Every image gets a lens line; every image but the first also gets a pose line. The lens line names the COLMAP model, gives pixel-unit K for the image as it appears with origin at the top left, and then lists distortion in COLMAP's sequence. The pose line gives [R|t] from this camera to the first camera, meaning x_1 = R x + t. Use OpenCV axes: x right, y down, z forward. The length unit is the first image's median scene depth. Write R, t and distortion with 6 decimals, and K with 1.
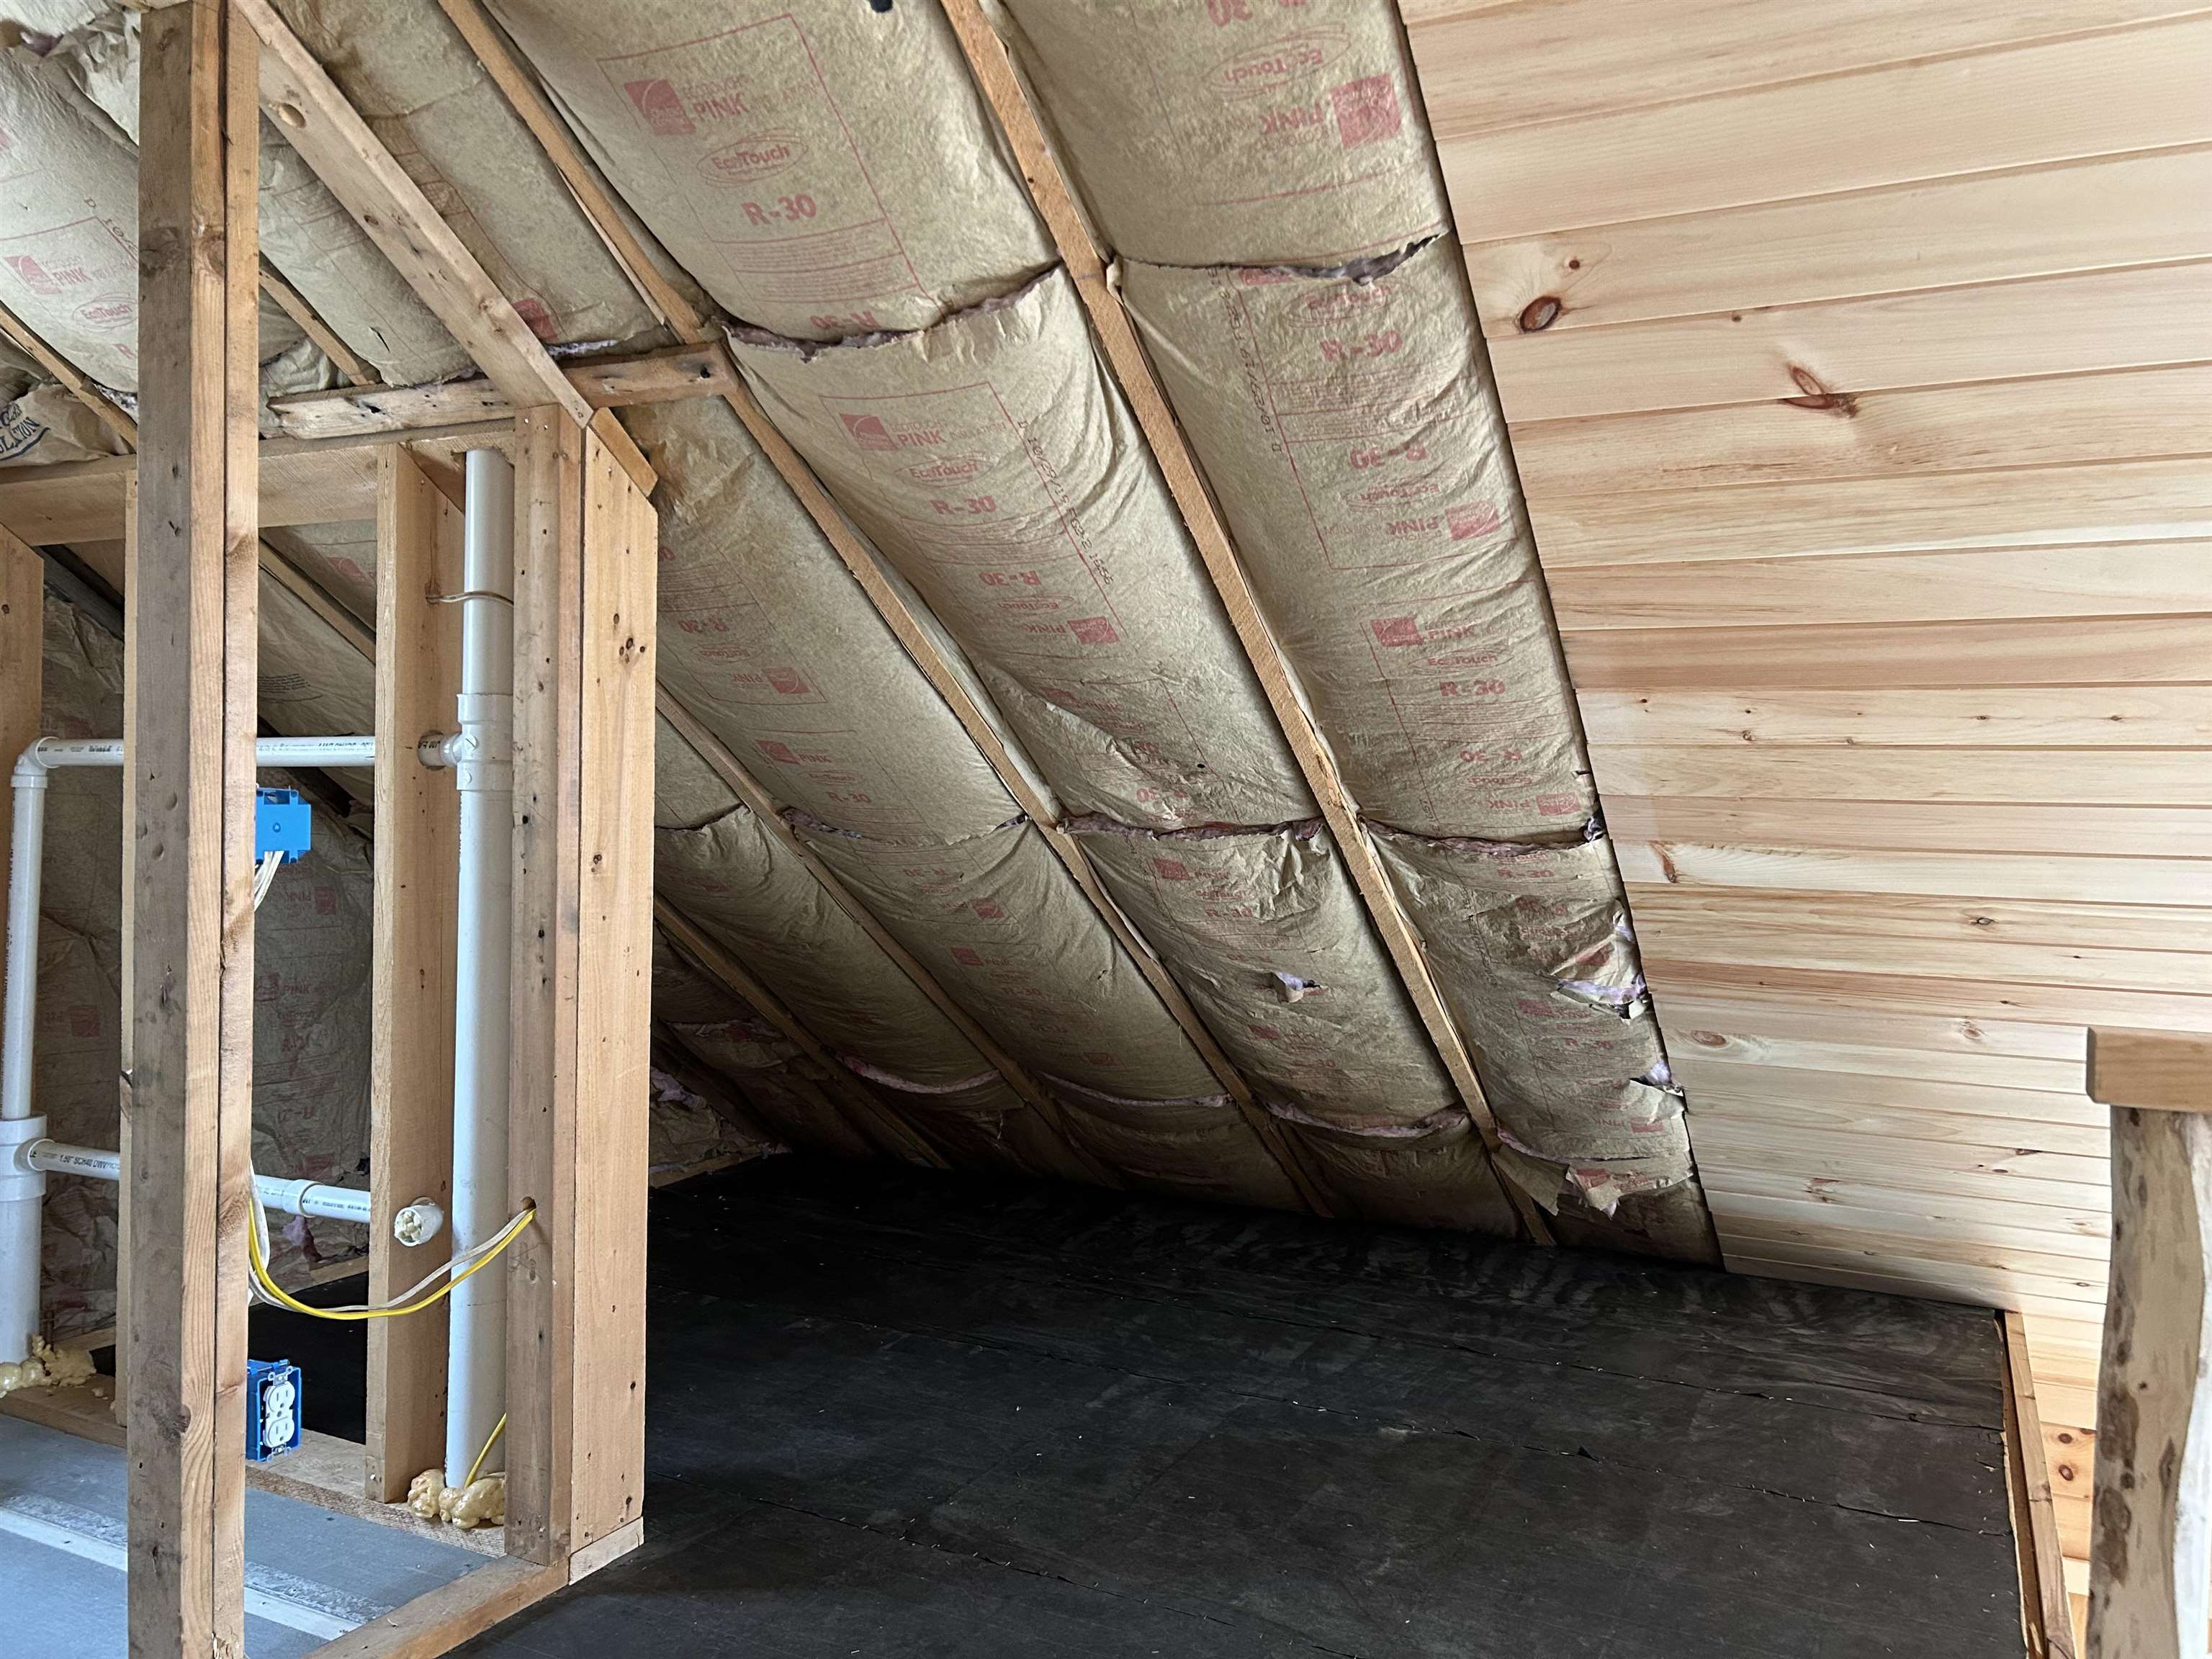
lens RADIAL K [[1657.2, 0, 1105.7], [0, 1657.2, 821.3], [0, 0, 1]] dist [0.046563, -0.051509]
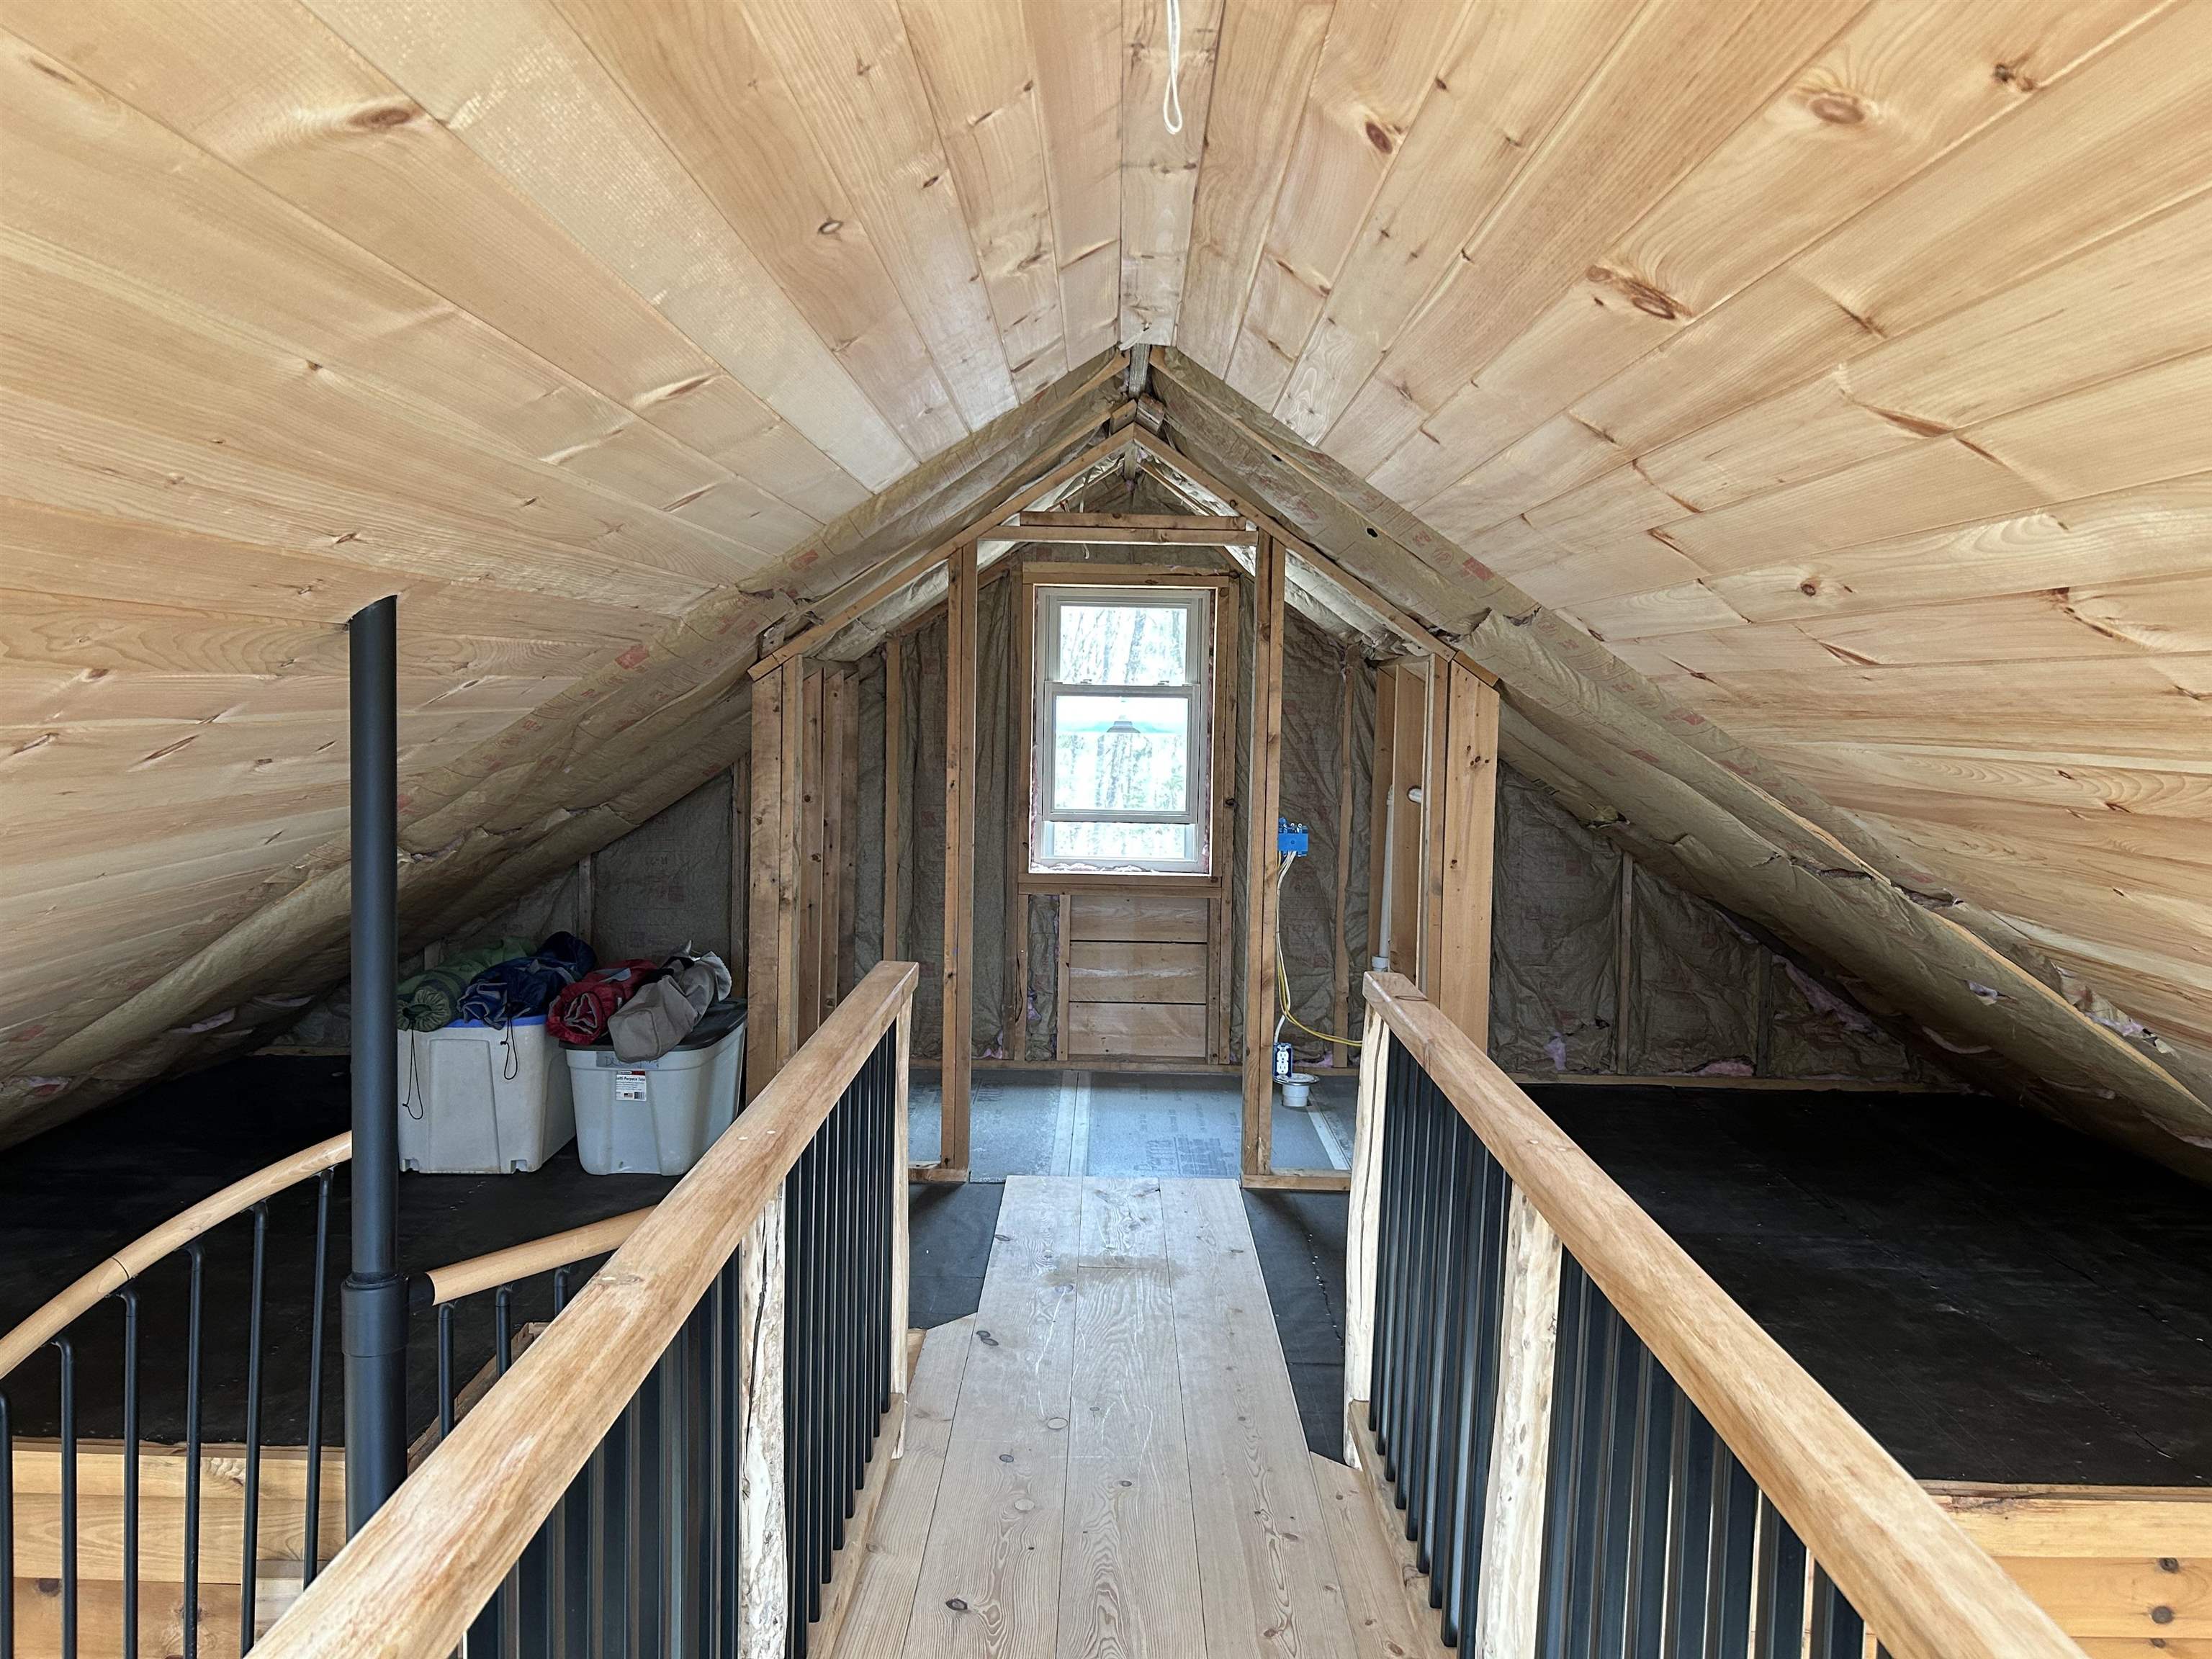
lens RADIAL K [[1657.2, 0, 1142.5], [0, 1657.2, 809.5], [0, 0, 1]] dist [0.046563, -0.051509]
pose [[0.450196, 0.051665, -0.891434, 1.397718], [-0.022647, 0.998664, 0.046442, -0.133659], [0.892642, -0.000720, 0.450765, -0.310423]]
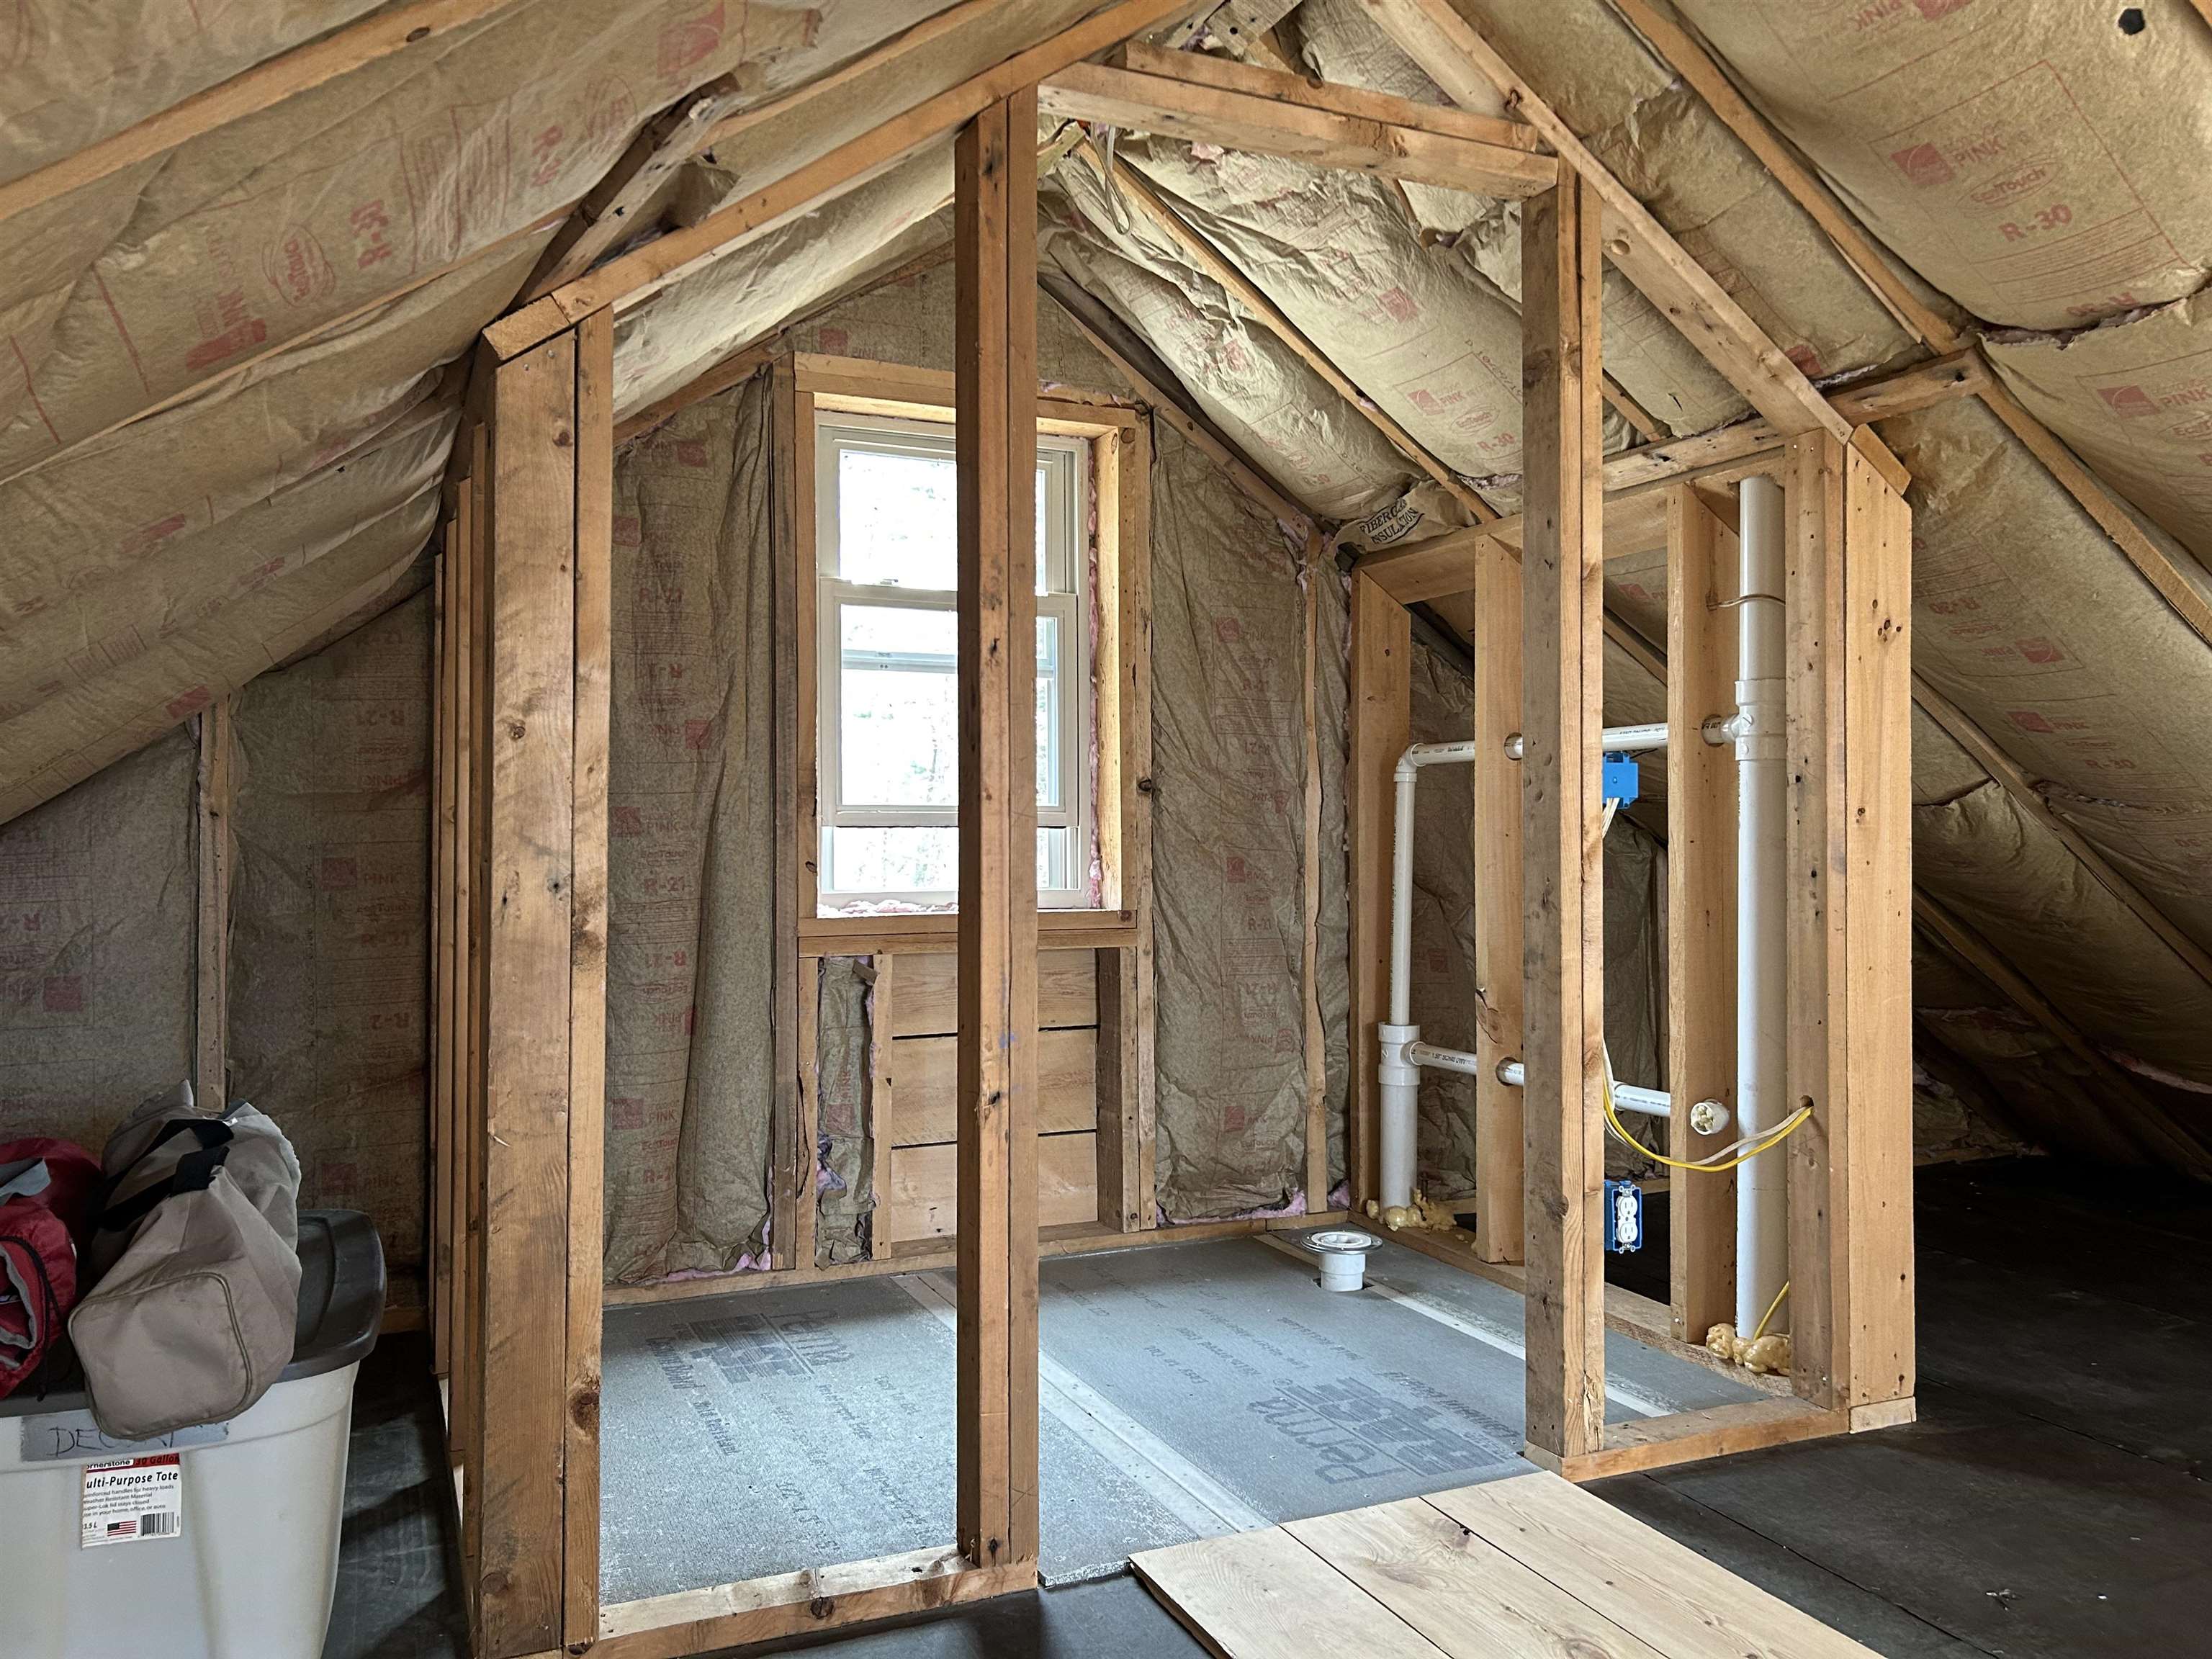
lens RADIAL K [[1657.2, 0, 1108.6], [0, 1657.2, 827.8], [0, 0, 1]] dist [0.046563, -0.051509]
pose [[0.770501, -0.018582, -0.637168, 0.031701], [0.006240, 0.999747, -0.021610, 0.055700], [0.637409, 0.012675, 0.770422, -0.231158]]
